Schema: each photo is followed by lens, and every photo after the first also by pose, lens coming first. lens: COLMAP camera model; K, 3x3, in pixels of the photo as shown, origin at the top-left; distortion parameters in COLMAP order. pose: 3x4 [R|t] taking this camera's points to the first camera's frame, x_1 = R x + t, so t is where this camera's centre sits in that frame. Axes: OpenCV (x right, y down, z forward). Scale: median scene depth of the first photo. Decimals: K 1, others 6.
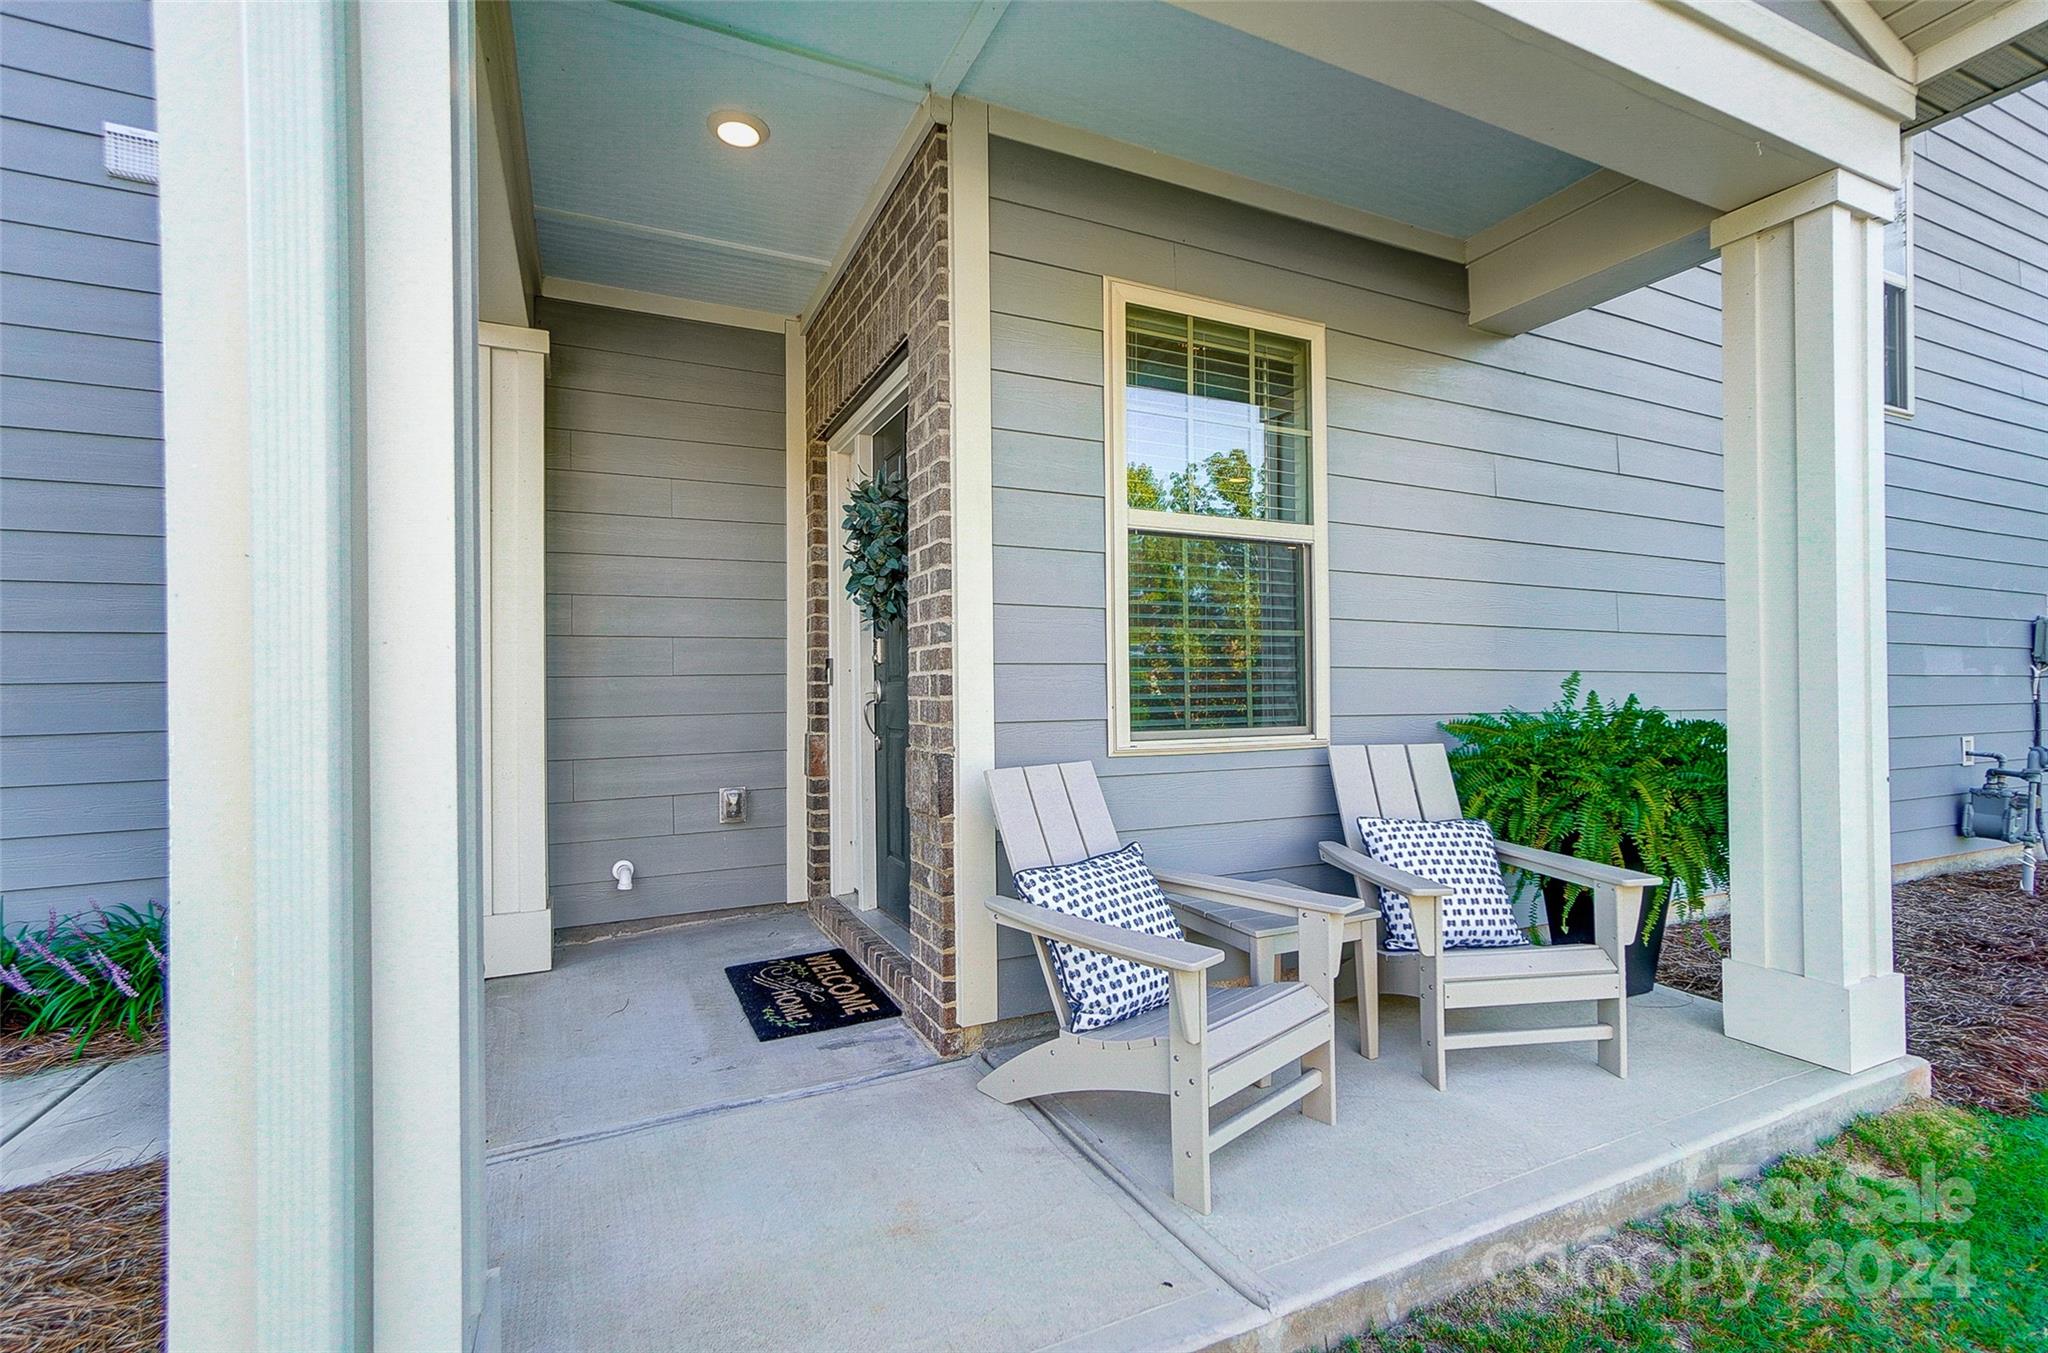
lens RADIAL K [[913.0, 0, 1020.9], [0, 913.0, 688.4], [0, 0, 1]] dist [-0.060634, 0.021622]
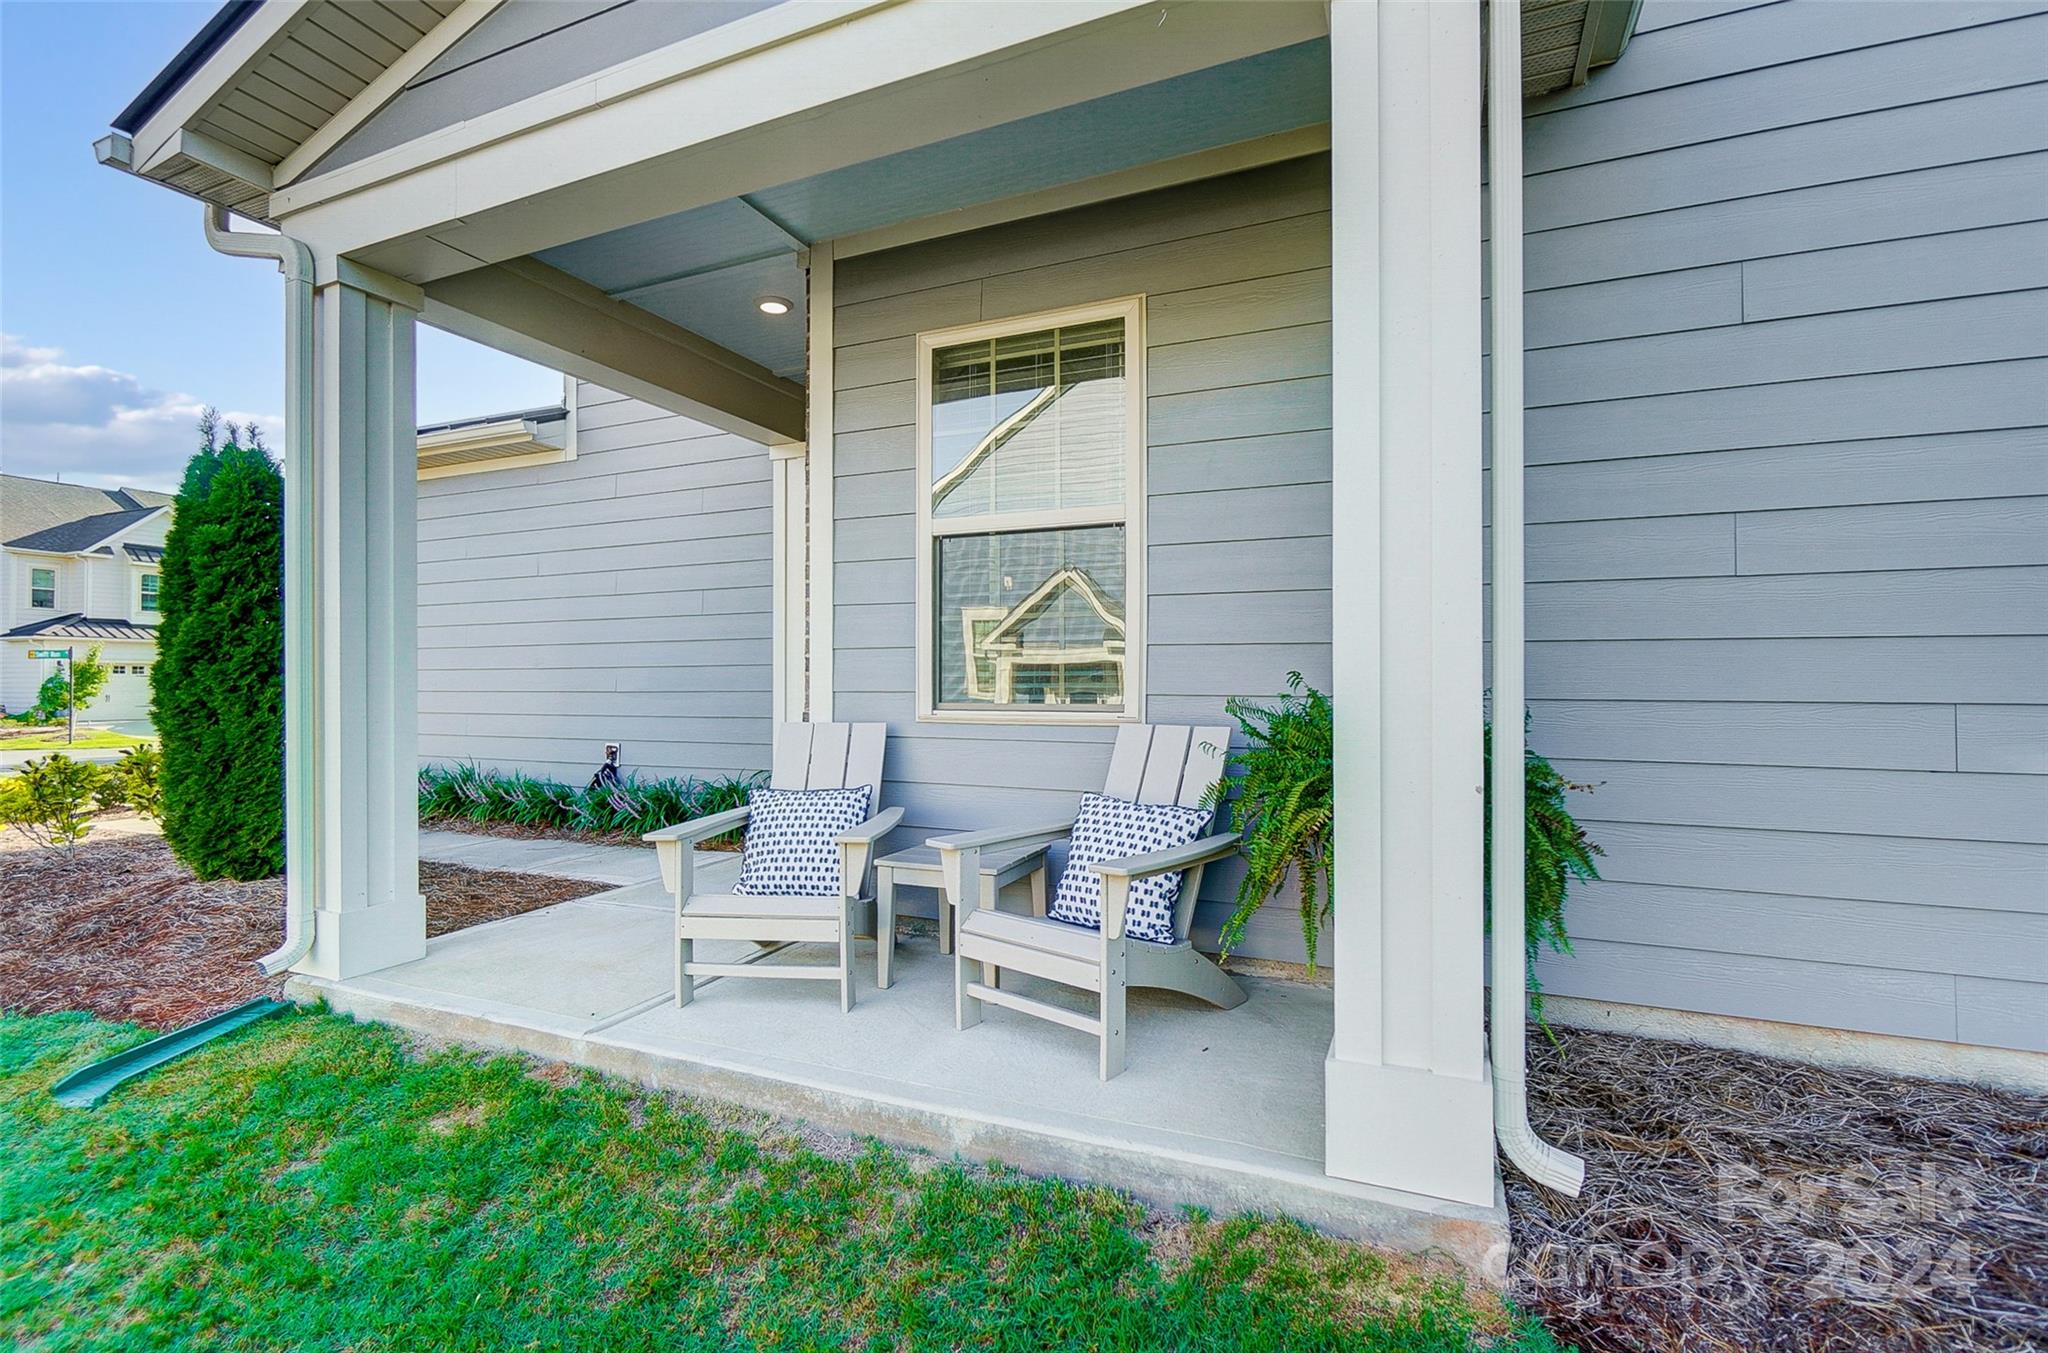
lens RADIAL K [[913.0, 0, 1020.9], [0, 913.0, 688.4], [0, 0, 1]] dist [-0.060634, 0.021622]
pose [[0.677277, 0.004438, -0.735714, 1.105049], [0.002439, 0.999963, 0.008277, 0.020646], [0.735724, -0.007400, 0.677241, 0.260191]]
